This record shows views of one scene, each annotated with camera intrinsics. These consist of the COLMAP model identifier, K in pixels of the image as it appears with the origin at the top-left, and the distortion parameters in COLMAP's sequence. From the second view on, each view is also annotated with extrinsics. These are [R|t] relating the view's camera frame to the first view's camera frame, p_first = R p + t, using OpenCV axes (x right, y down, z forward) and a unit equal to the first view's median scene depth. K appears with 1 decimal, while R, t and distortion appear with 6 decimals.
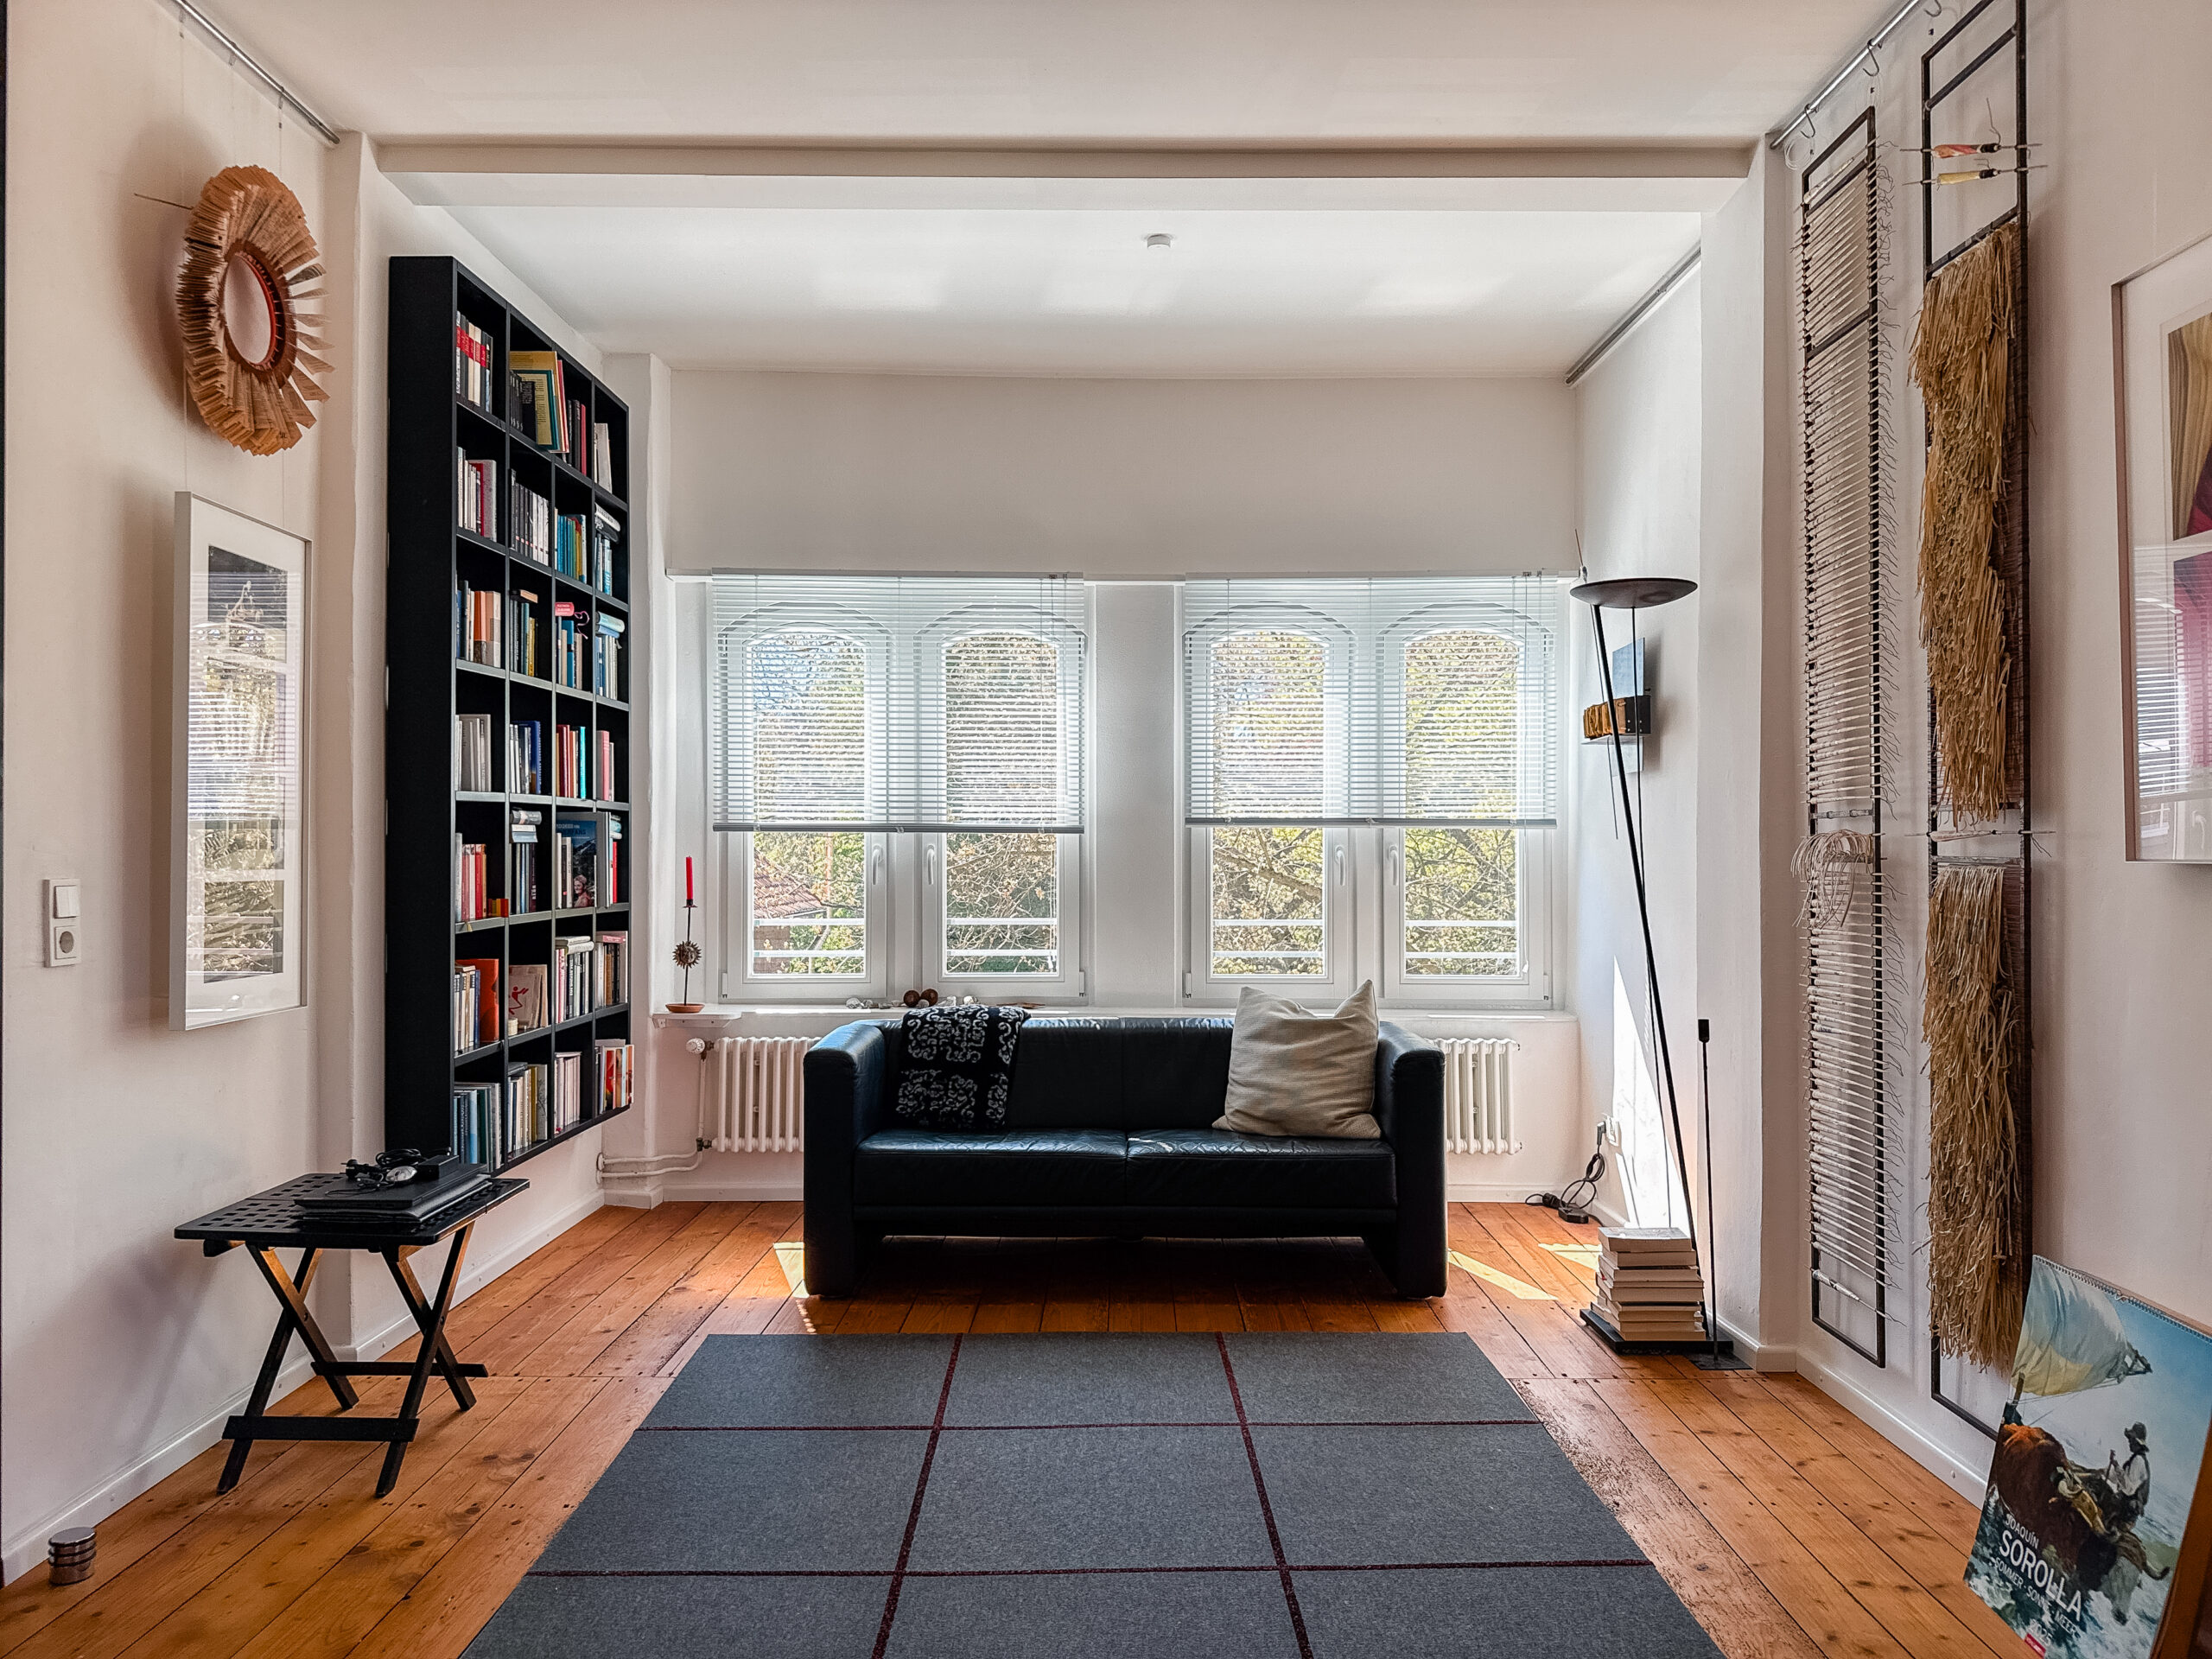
lens RADIAL K [[1577.5, 0, 1109.8], [0, 1577.5, 839.8], [0, 0, 1]] dist [0.098393, -0.119934]
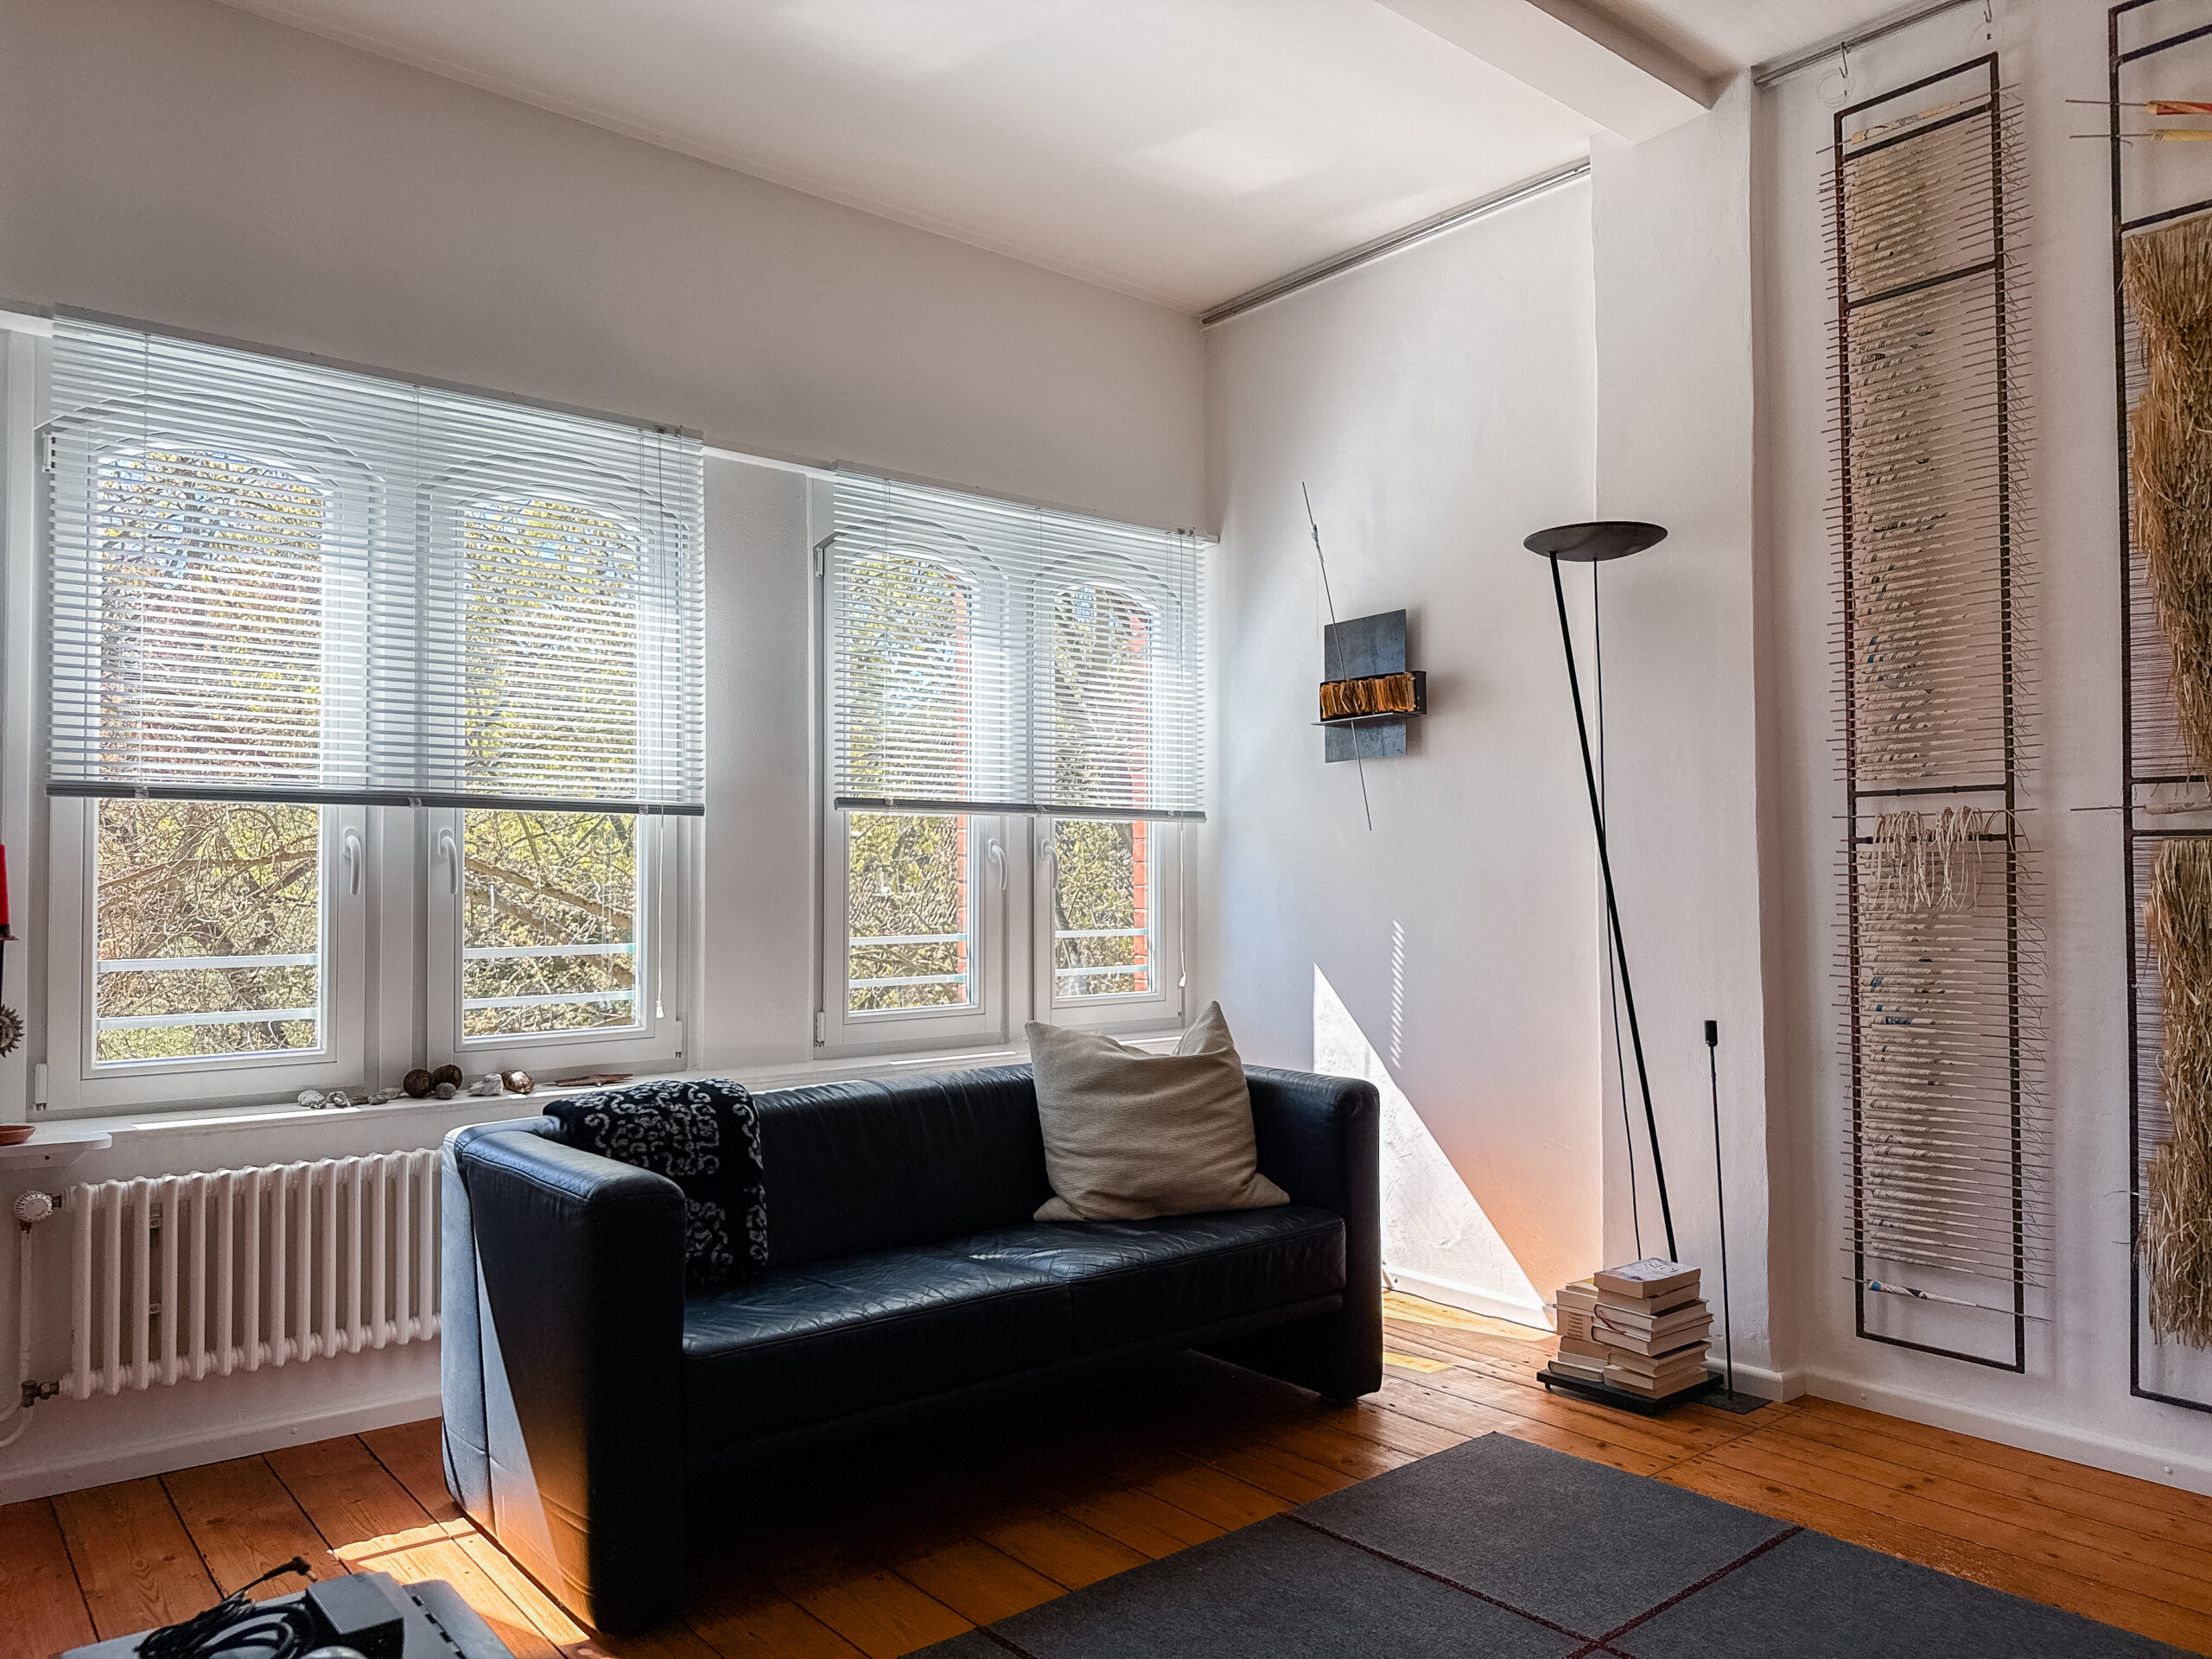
lens RADIAL K [[1563.5, 0, 1217.7], [0, 1563.5, 837.4], [0, 0, 1]] dist [0.104652, -0.142185]
pose [[0.765201, 0.011920, 0.643681, -0.338595], [-0.000936, 0.999848, -0.017403, 0.020334], [-0.643790, 0.012714, 0.765096, 0.402613]]
